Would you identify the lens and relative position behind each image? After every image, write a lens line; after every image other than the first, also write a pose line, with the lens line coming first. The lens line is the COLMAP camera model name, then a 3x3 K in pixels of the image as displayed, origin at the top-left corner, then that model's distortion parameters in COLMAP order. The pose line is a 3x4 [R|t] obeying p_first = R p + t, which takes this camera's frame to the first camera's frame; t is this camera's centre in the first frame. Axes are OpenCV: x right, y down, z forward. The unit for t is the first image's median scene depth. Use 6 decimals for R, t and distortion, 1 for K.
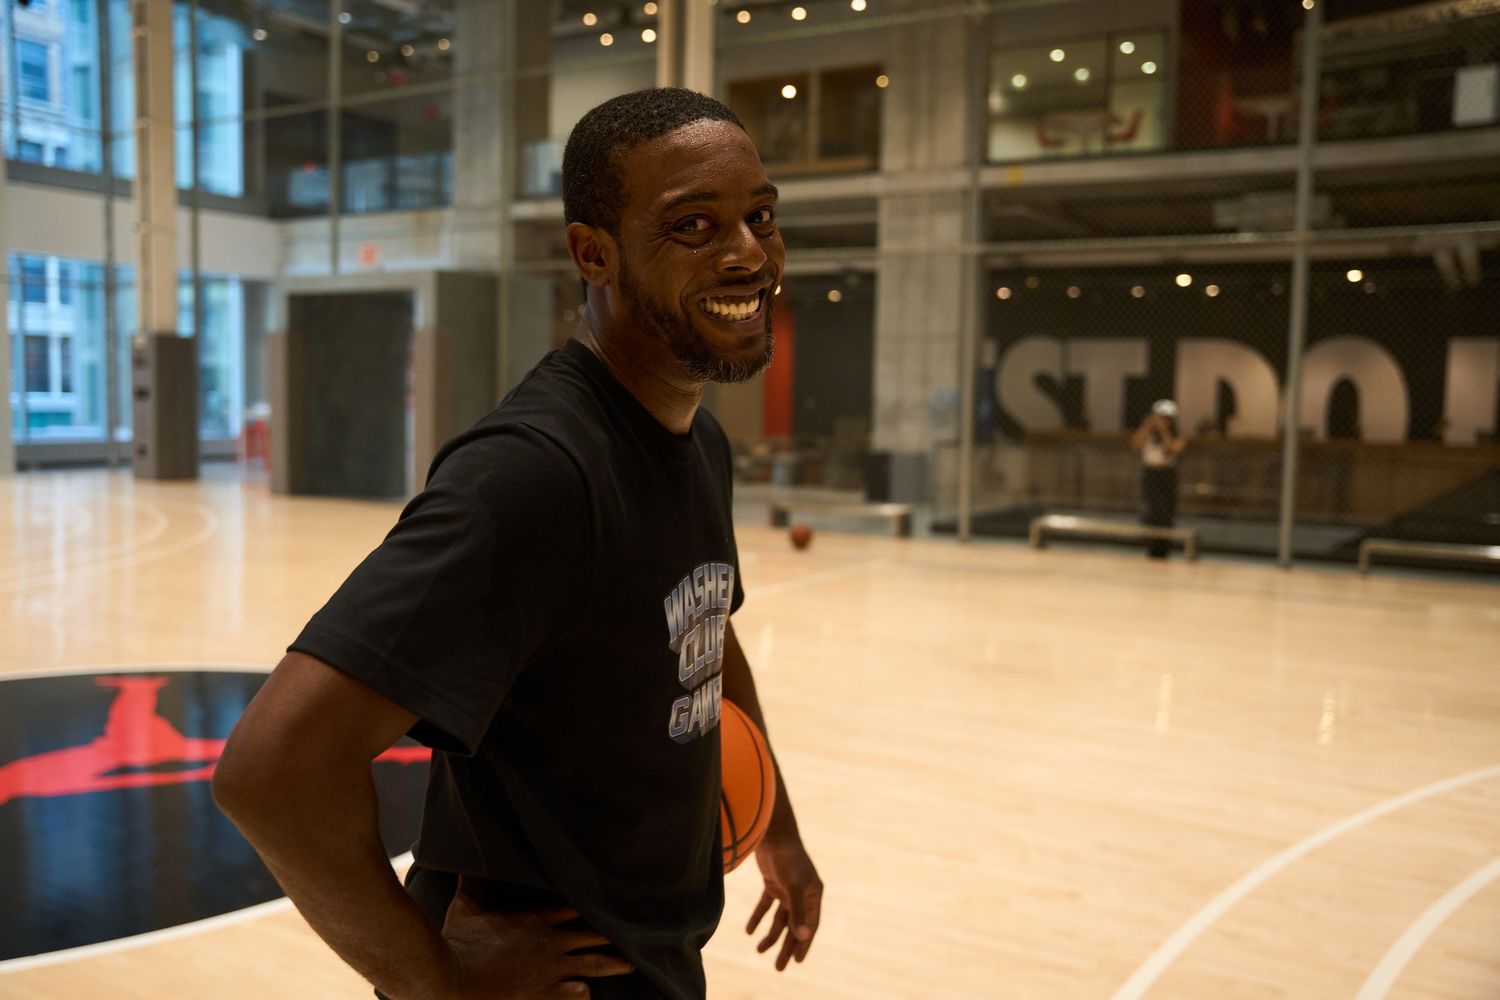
lens RADIAL K [[1301.2, 0, 748.3], [0, 1301.2, 506.8], [0, 0, 1]] dist [-0.034139, 0.001108]
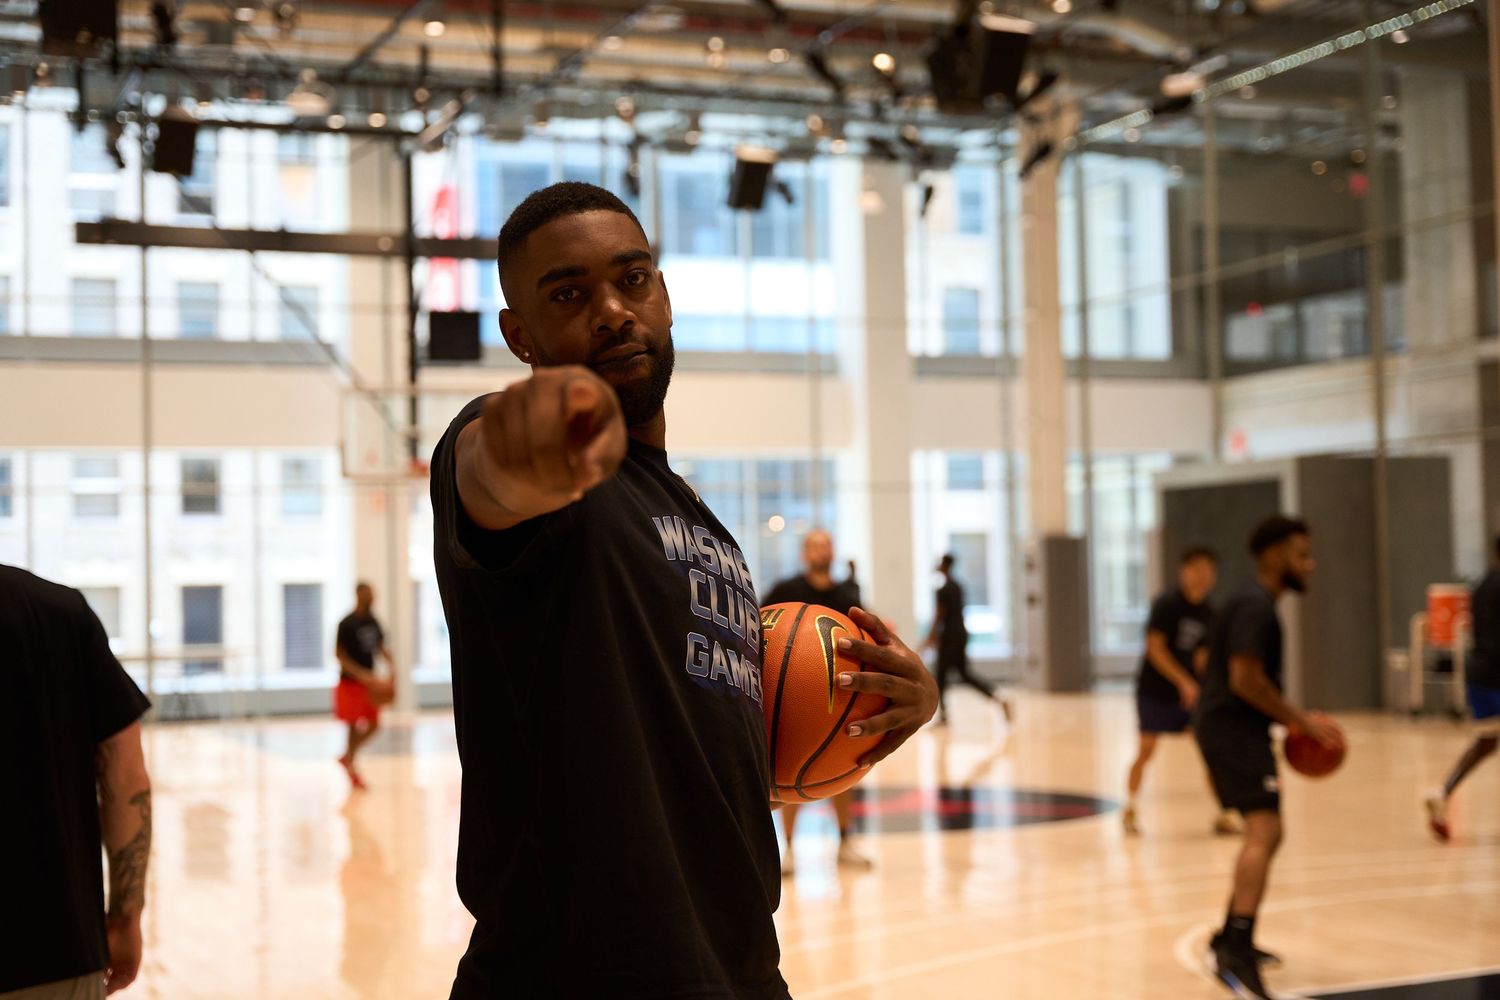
lens RADIAL K [[2233.6, 0, 746.1], [0, 2233.6, 493.3], [0, 0, 1]] dist [0.153763, 0.000000]
pose [[0.811958, -0.065305, -0.580051, 0.293663], [-0.011655, 0.991710, -0.127967, 0.042951], [0.583599, 0.110664, 0.804466, -0.411166]]
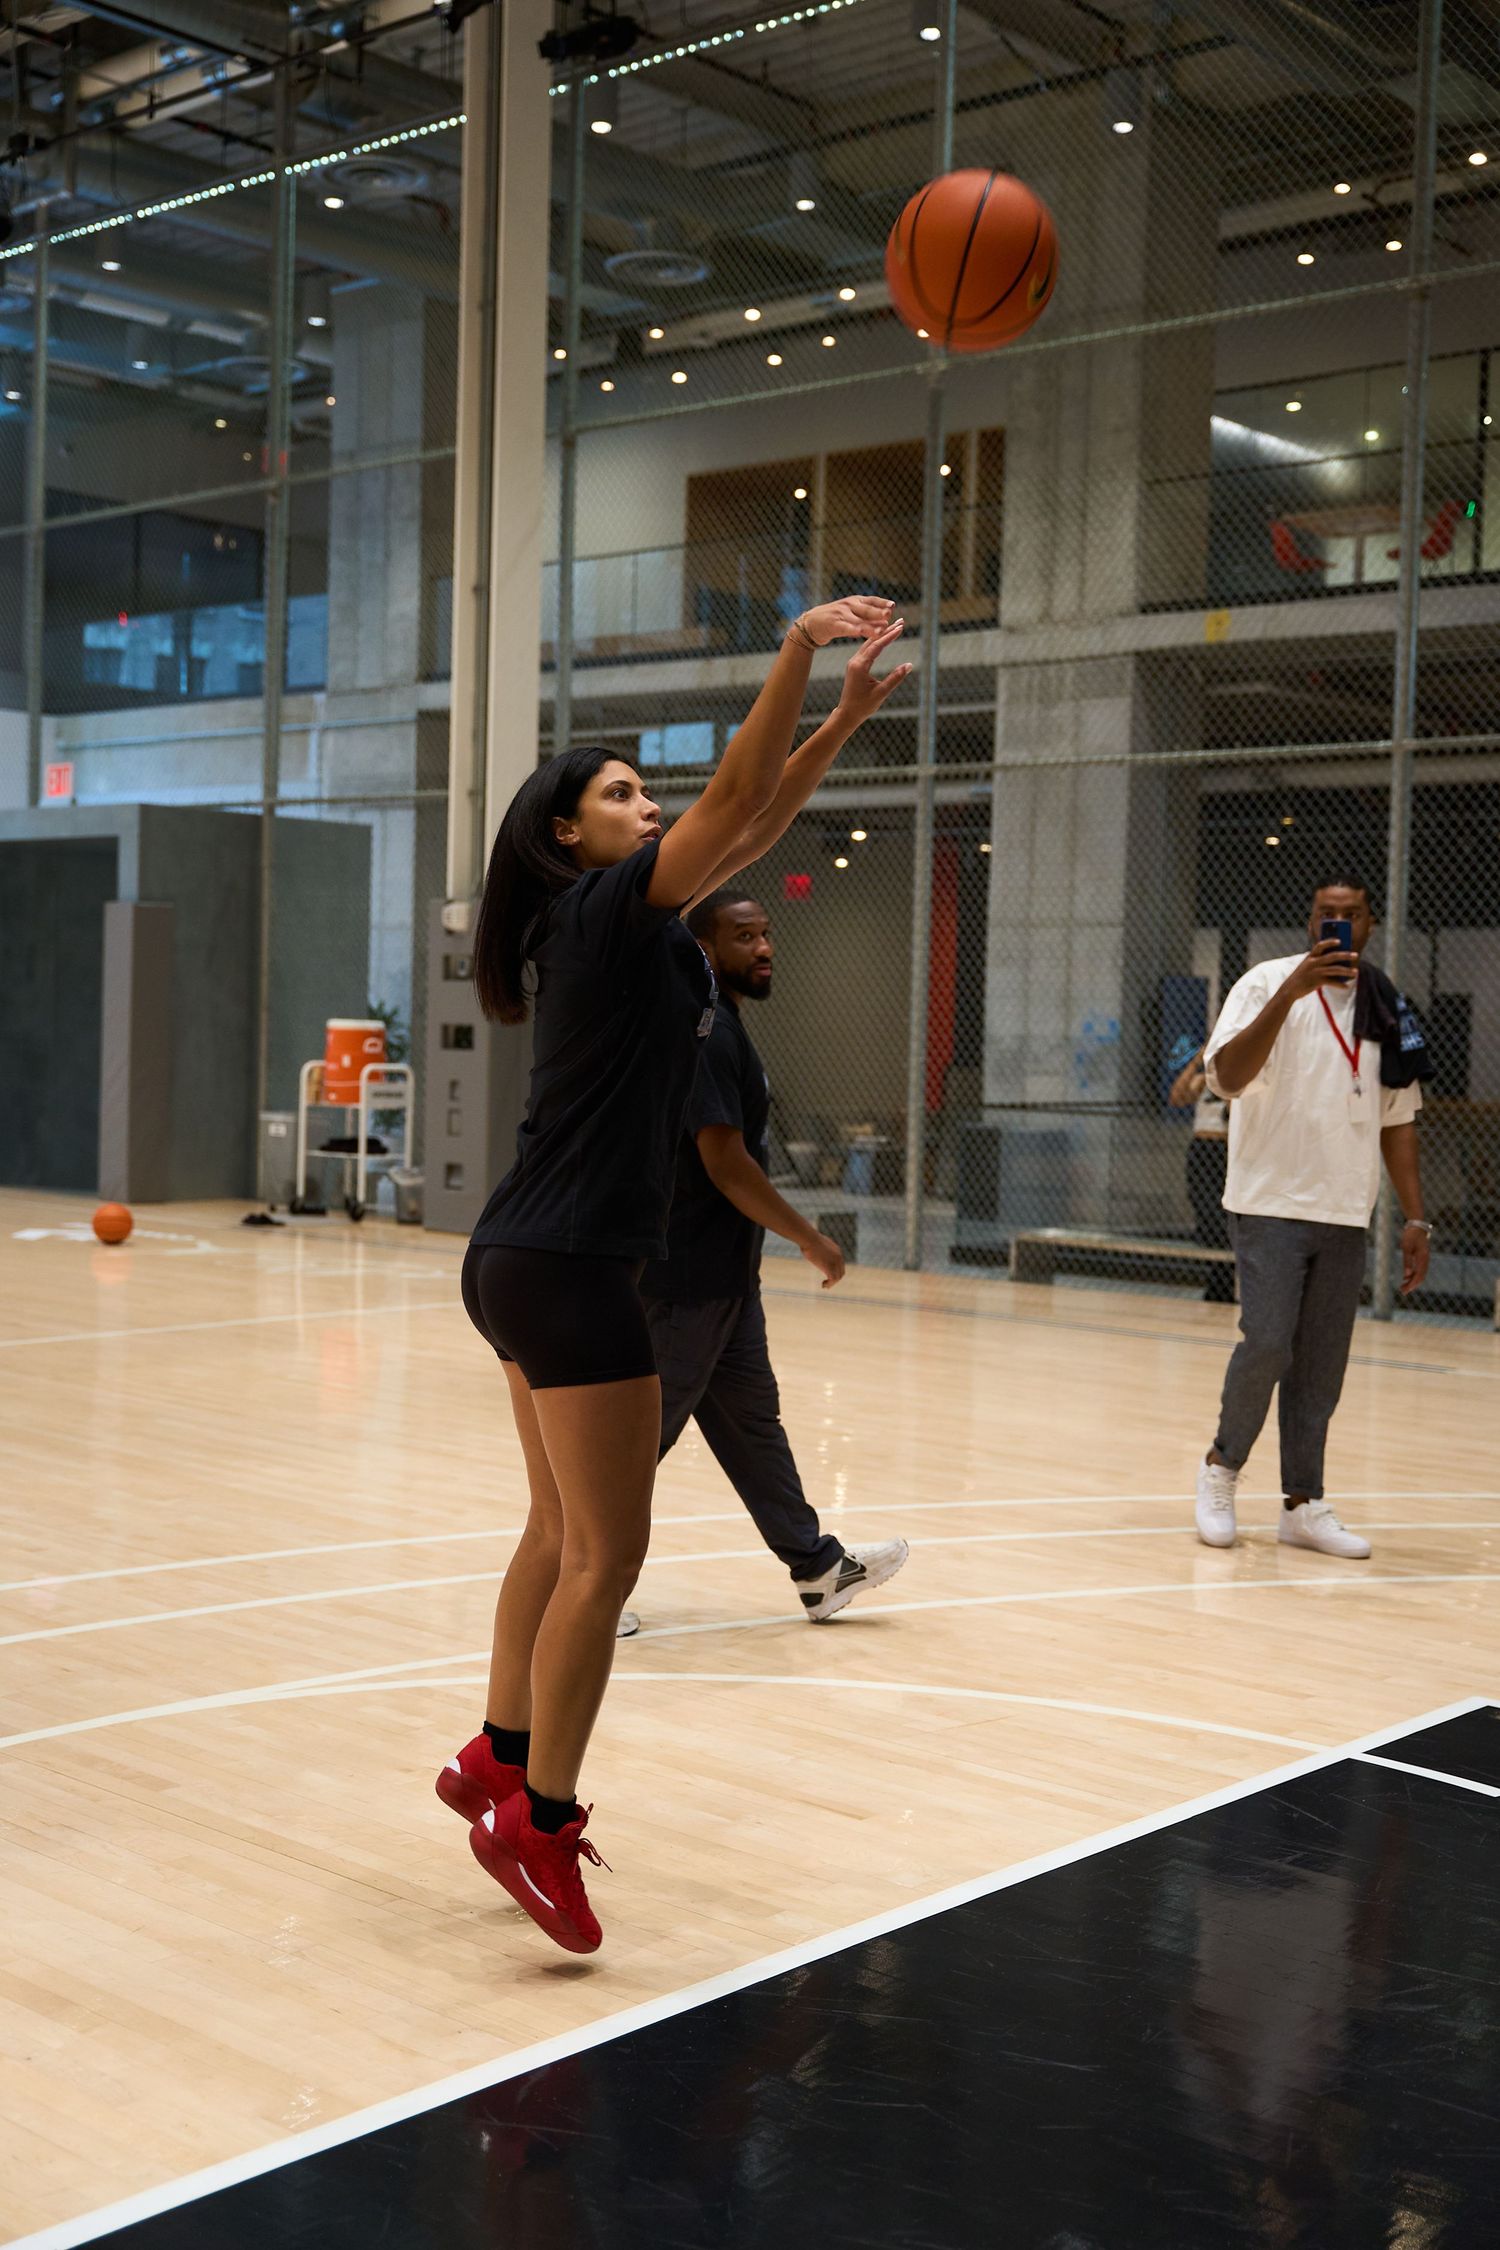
lens RADIAL K [[2649.8, 0, 747.4], [0, 2649.8, 1126.0], [0, 0, 1]] dist [0.079675, 0.000000]
pose [[0.984152, 0.015726, -0.176626, 0.201180], [-0.024934, 0.998436, -0.050035, 0.016245], [0.175563, 0.053646, 0.983005, -0.126570]]
